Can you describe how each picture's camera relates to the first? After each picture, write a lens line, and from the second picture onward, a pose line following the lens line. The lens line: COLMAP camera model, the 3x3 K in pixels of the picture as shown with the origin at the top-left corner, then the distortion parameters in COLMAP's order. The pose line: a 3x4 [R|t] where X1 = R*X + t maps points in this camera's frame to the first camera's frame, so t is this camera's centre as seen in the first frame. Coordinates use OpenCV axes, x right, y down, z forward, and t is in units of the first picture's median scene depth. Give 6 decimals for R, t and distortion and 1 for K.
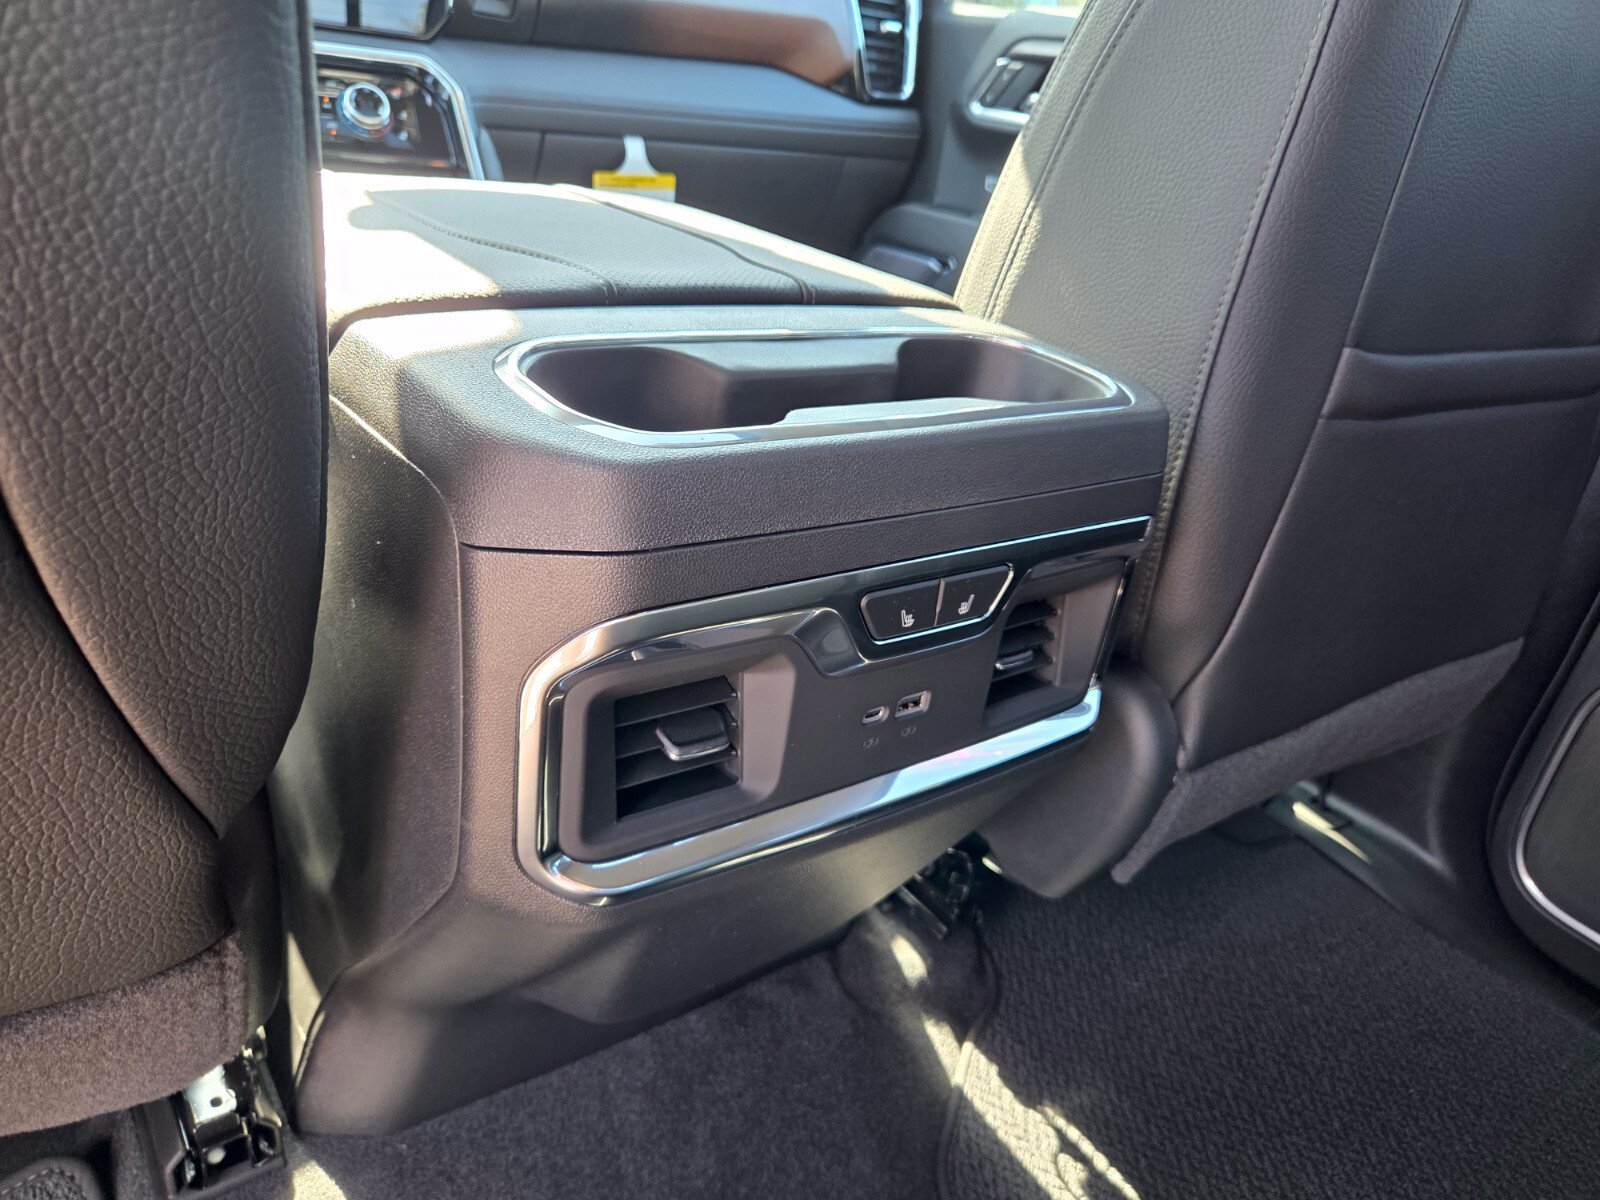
lens RADIAL K [[1072.2, 0, 810.7], [0, 1072.2, 608.6], [0, 0, 1]] dist [0.062507, -0.060192]
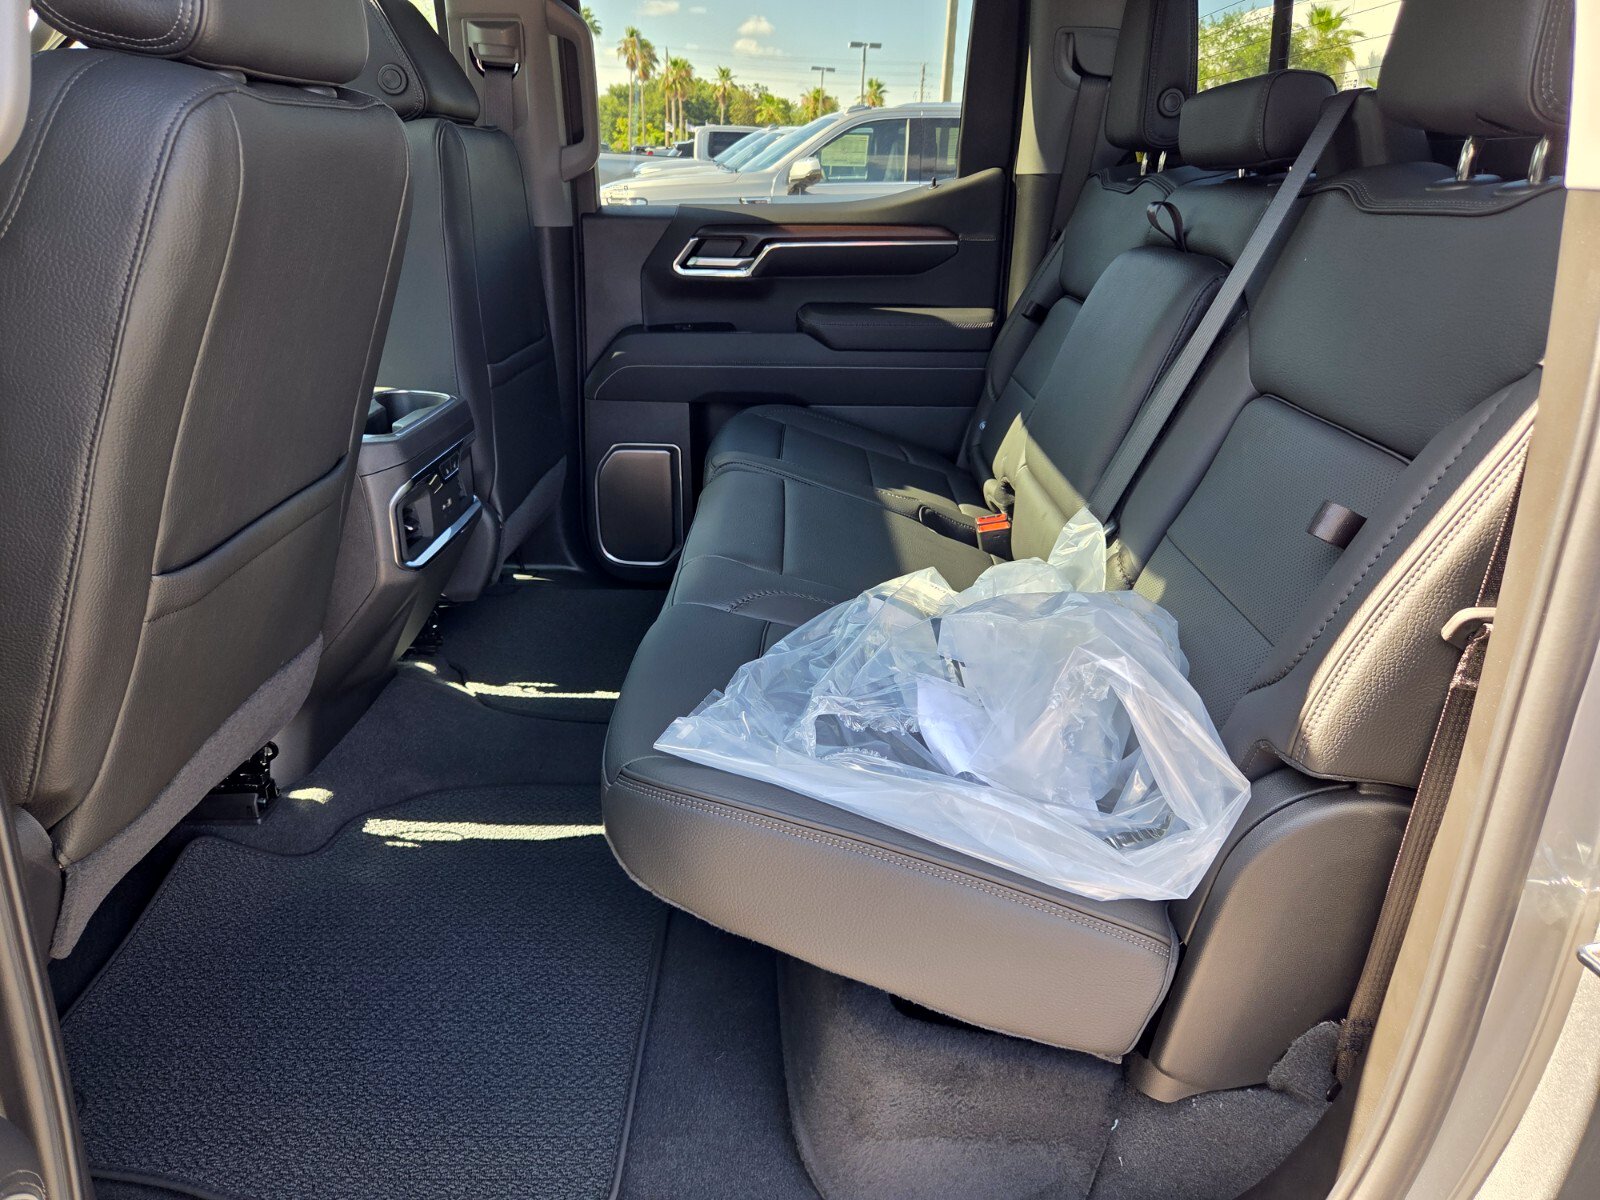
lens RADIAL K [[1072.2, 0, 810.7], [0, 1072.2, 608.6], [0, 0, 1]] dist [0.062507, -0.060192]
pose [[0.586915, -0.410028, 0.698145, -0.903325], [0.399602, 0.896640, 0.190669, 0.102220], [-0.704165, 0.167074, 0.690100, -1.062727]]
